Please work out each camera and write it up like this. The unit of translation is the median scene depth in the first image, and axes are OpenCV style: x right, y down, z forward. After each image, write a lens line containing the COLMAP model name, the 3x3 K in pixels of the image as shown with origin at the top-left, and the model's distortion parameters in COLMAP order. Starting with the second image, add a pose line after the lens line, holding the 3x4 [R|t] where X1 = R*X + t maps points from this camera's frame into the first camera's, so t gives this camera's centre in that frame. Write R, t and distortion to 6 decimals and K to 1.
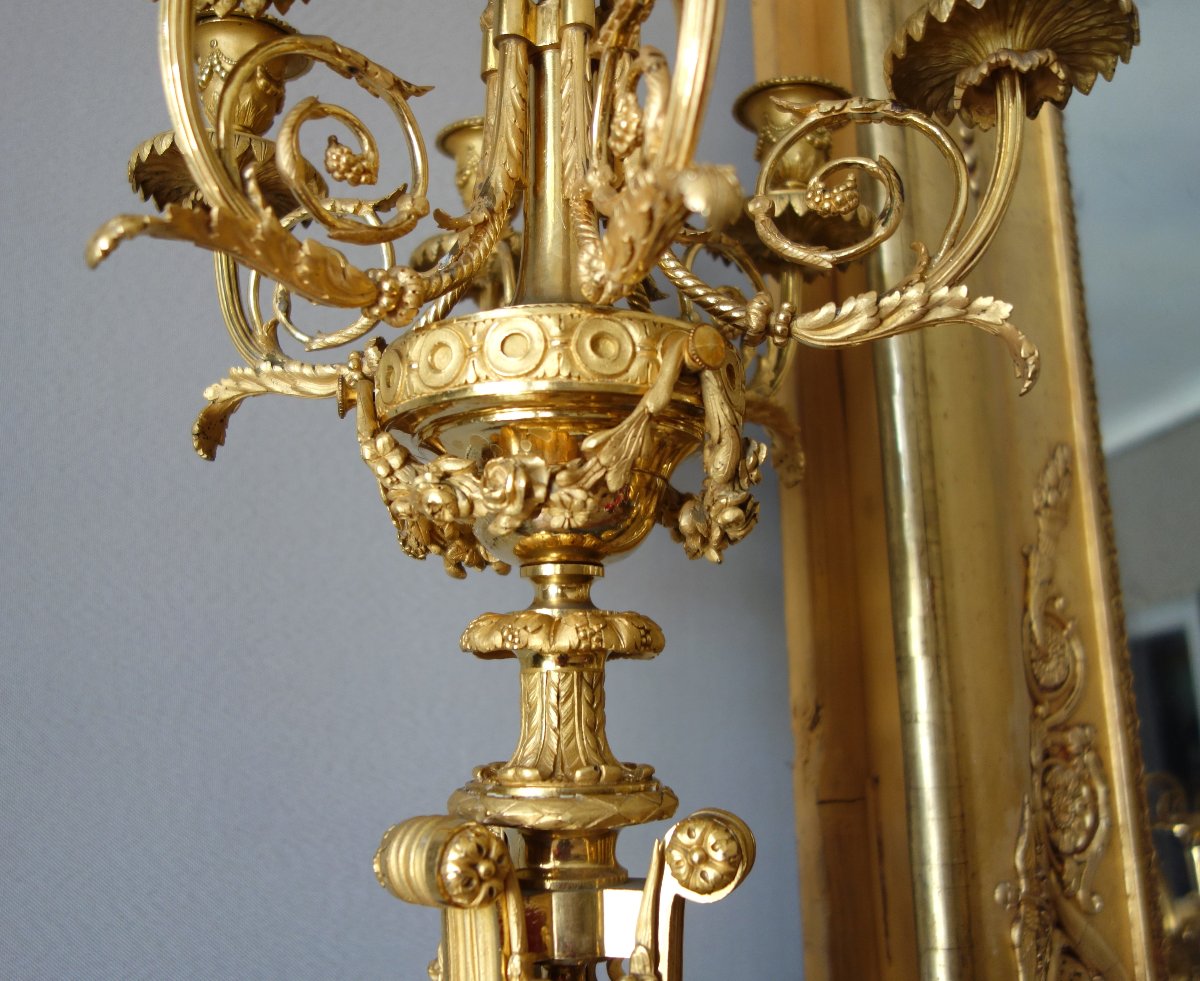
lens RADIAL K [[1141.5, 0, 584.0], [0, 1141.5, 490.9], [0, 0, 1]] dist [0.000712, -0.014236]
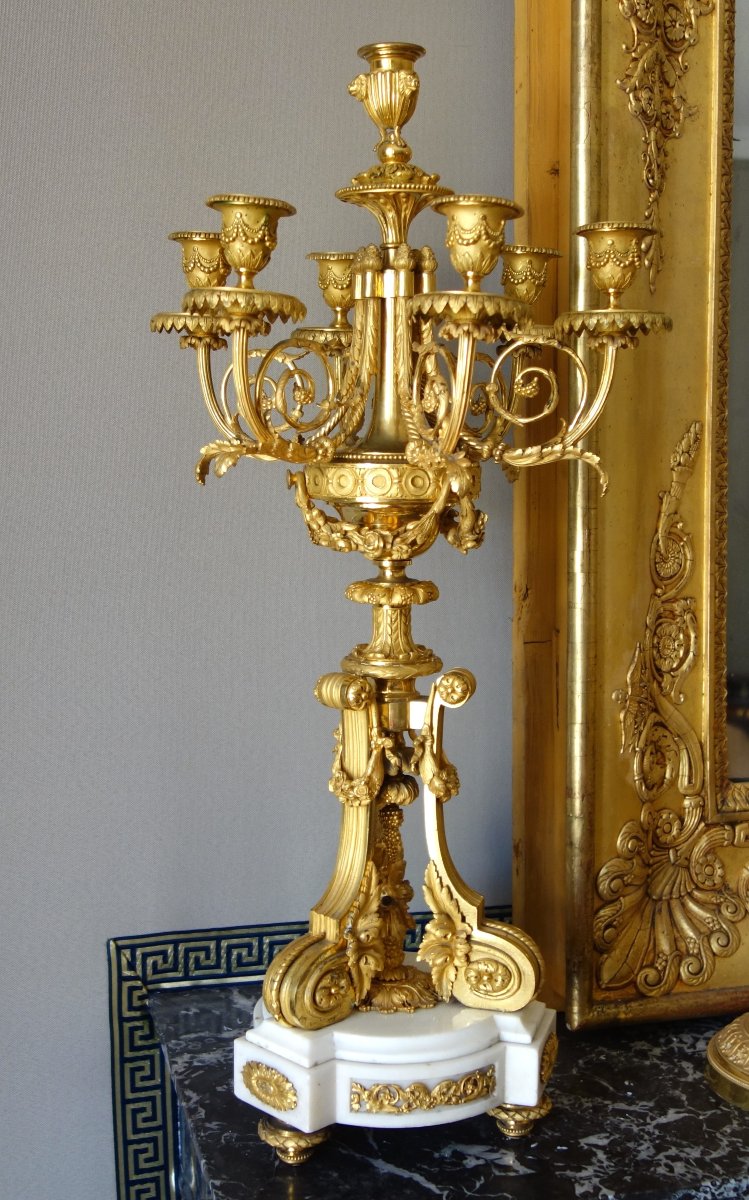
lens RADIAL K [[1256.2, 0, 374.5], [0, 1256.2, 600.0], [0, 0, 1]] dist [0.000280, -0.001133]
pose [[0.999671, 0.008321, 0.024280, -0.114237], [-0.015056, 0.956242, 0.292191, -0.574606], [-0.020786, -0.292460, 0.956052, -1.337171]]
